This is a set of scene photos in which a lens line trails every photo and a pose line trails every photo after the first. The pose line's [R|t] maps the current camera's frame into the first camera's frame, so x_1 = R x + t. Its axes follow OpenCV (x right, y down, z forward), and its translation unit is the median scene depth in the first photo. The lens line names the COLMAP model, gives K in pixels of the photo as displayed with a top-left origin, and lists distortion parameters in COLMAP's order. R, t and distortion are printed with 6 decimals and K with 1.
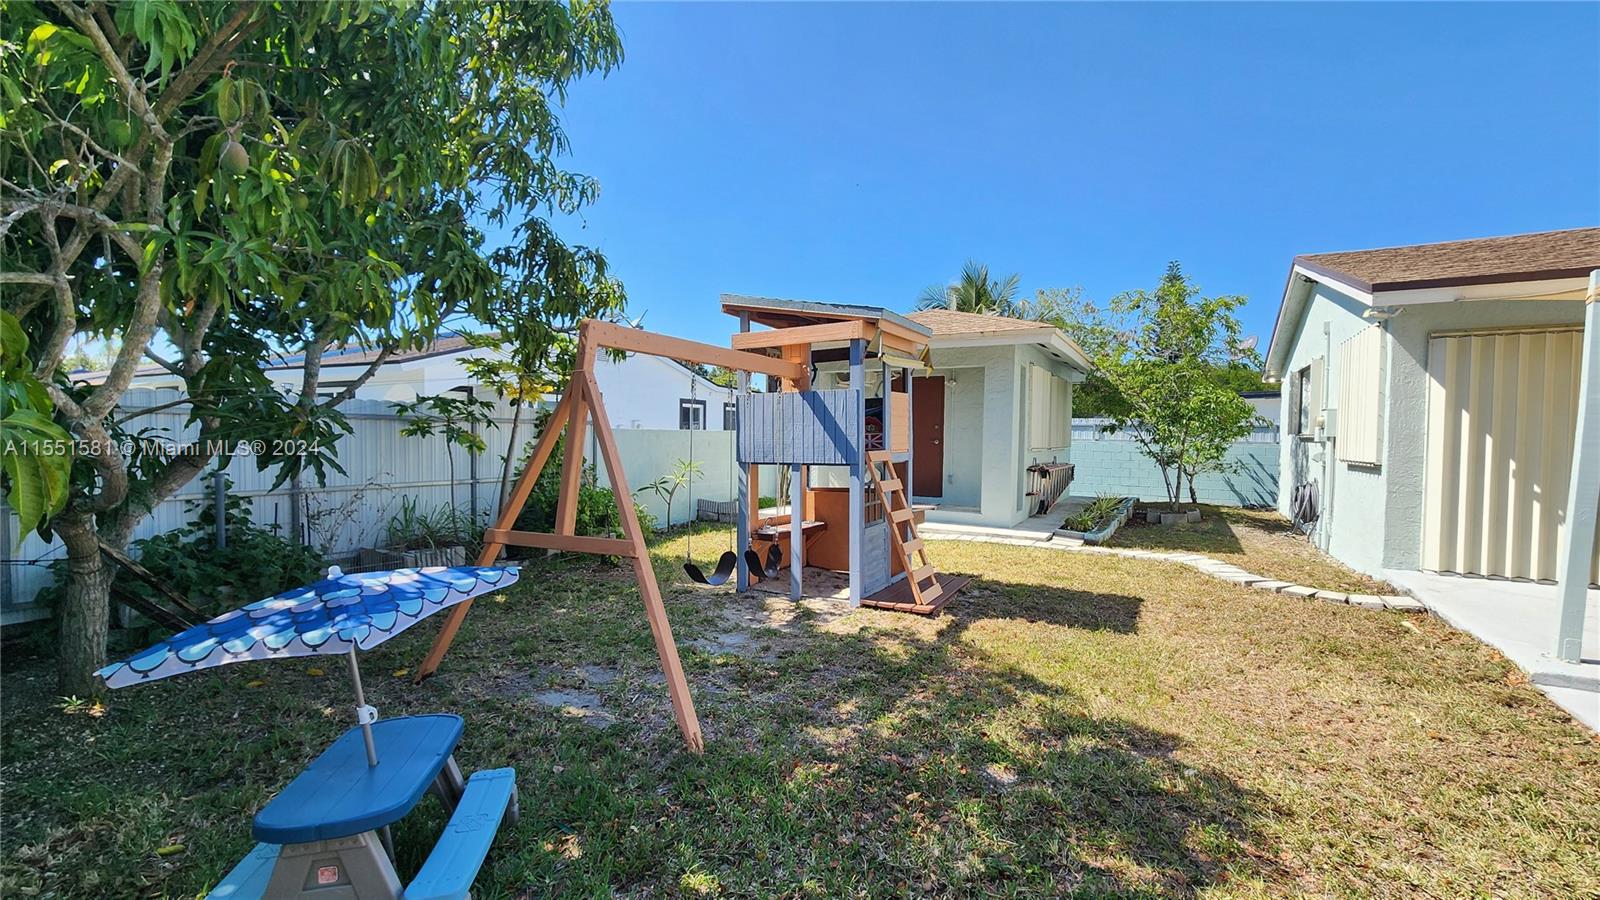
lens RADIAL K [[649.8, 0, 802.4], [0, 649.8, 456.2], [0, 0, 1]] dist [-0.000020, -0.000300]
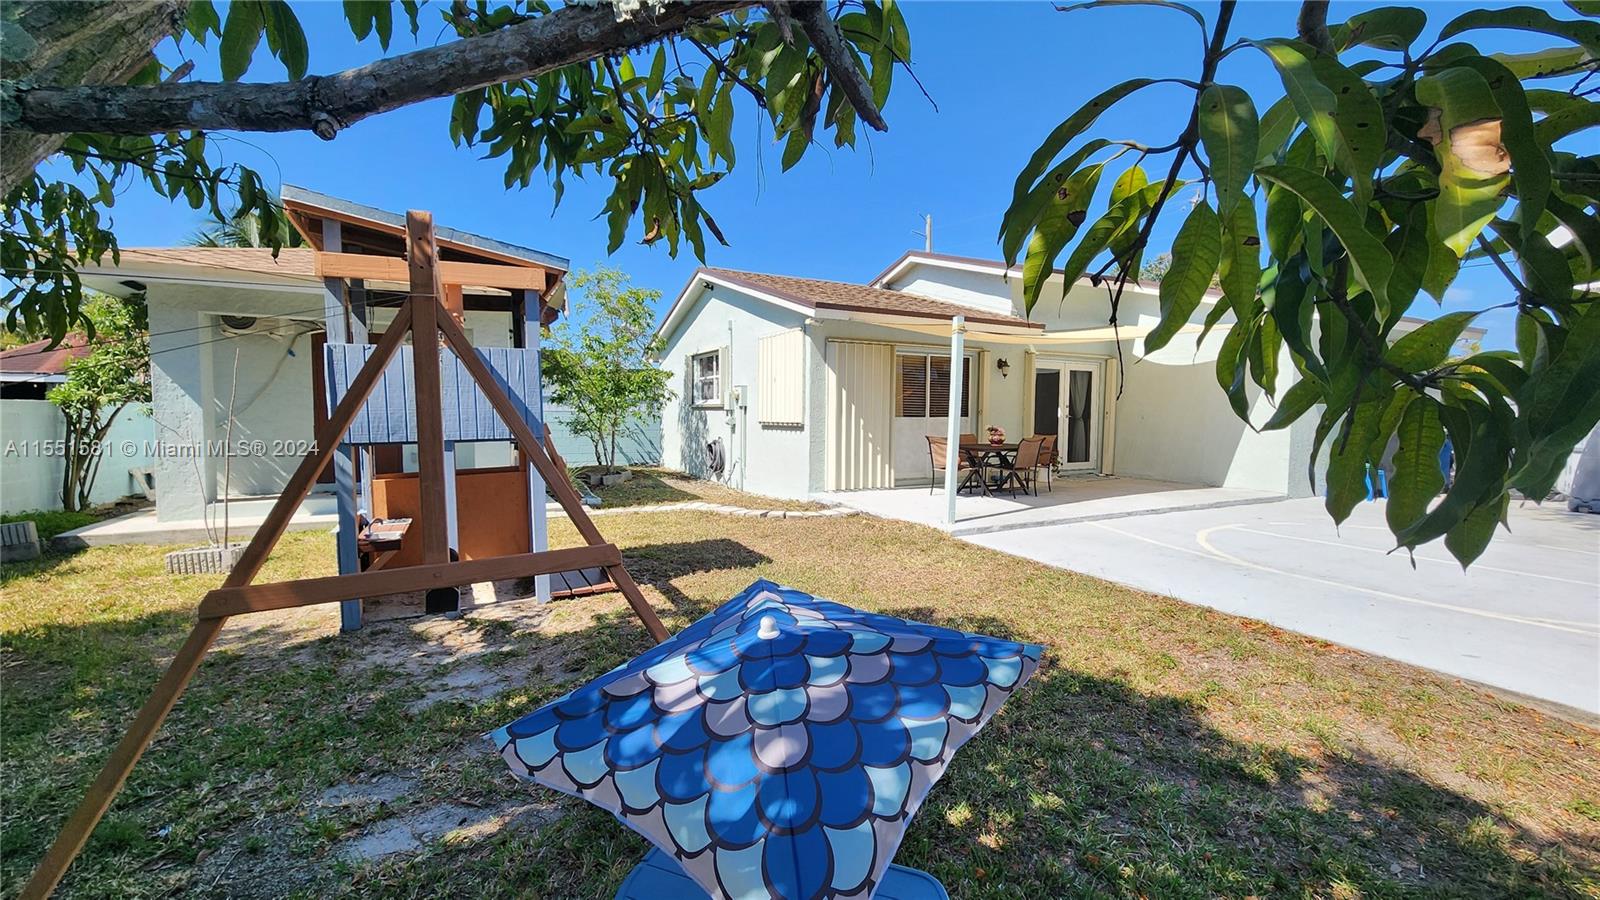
lens RADIAL K [[649.8, 0, 802.4], [0, 649.8, 456.2], [0, 0, 1]] dist [-0.000020, -0.000300]
pose [[0.535807, -0.066818, 0.841692, -0.419751], [0.030596, 0.997746, 0.059730, -0.003267], [-0.843786, -0.006251, 0.536644, 0.232189]]
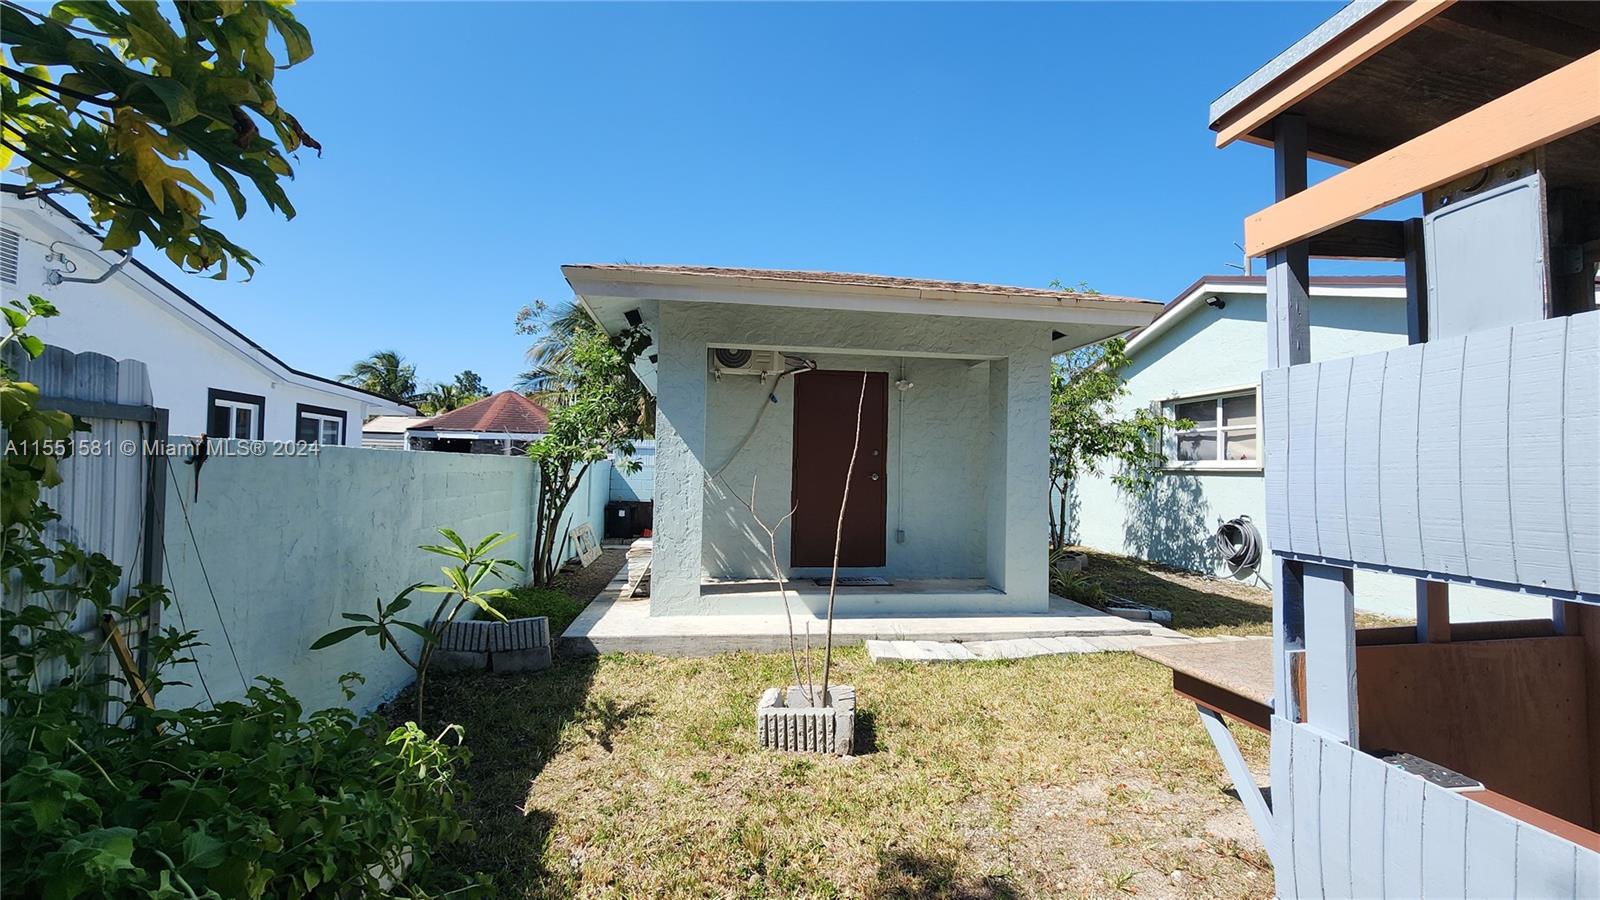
lens RADIAL K [[649.8, 0, 802.4], [0, 649.8, 456.2], [0, 0, 1]] dist [-0.000020, -0.000300]
pose [[0.783385, 0.016032, 0.621331, -0.456011], [0.013120, 0.999018, -0.042319, -0.032695], [-0.621399, 0.041304, 0.782405, 1.109985]]
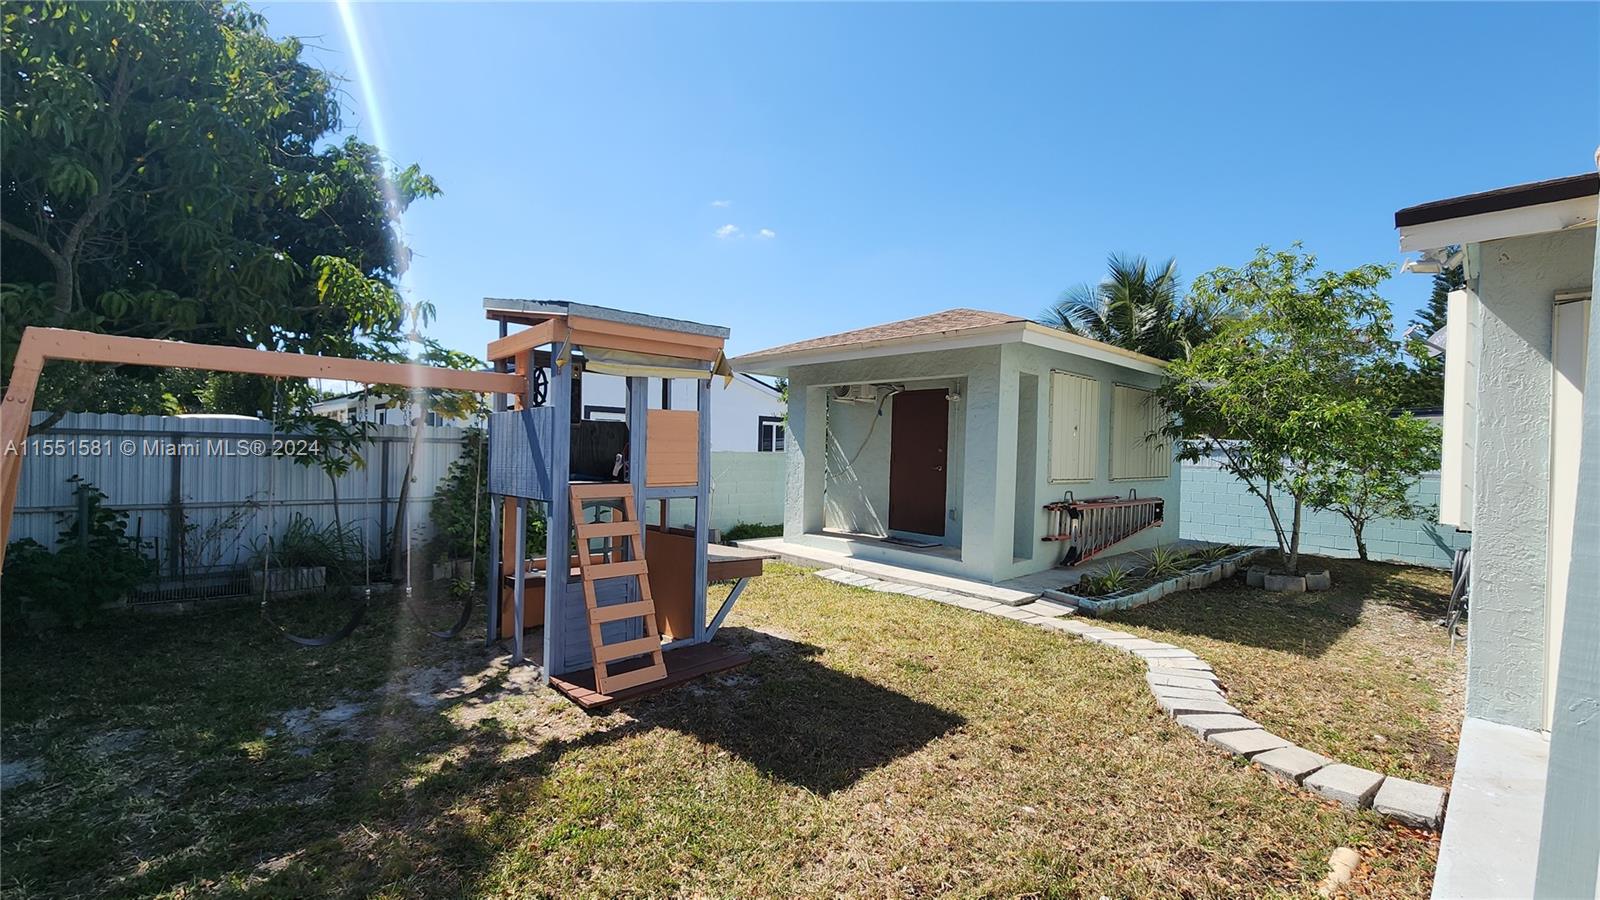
lens RADIAL K [[660.6, 0, 800.1], [0, 660.6, 455.4], [0, 0, 1]] dist [-0.007249, -0.000044]
pose [[0.956018, 0.013034, -0.293020, 0.554168], [-0.021548, 0.999434, -0.025847, -0.025303], [0.292517, 0.031024, 0.955757, 0.306268]]
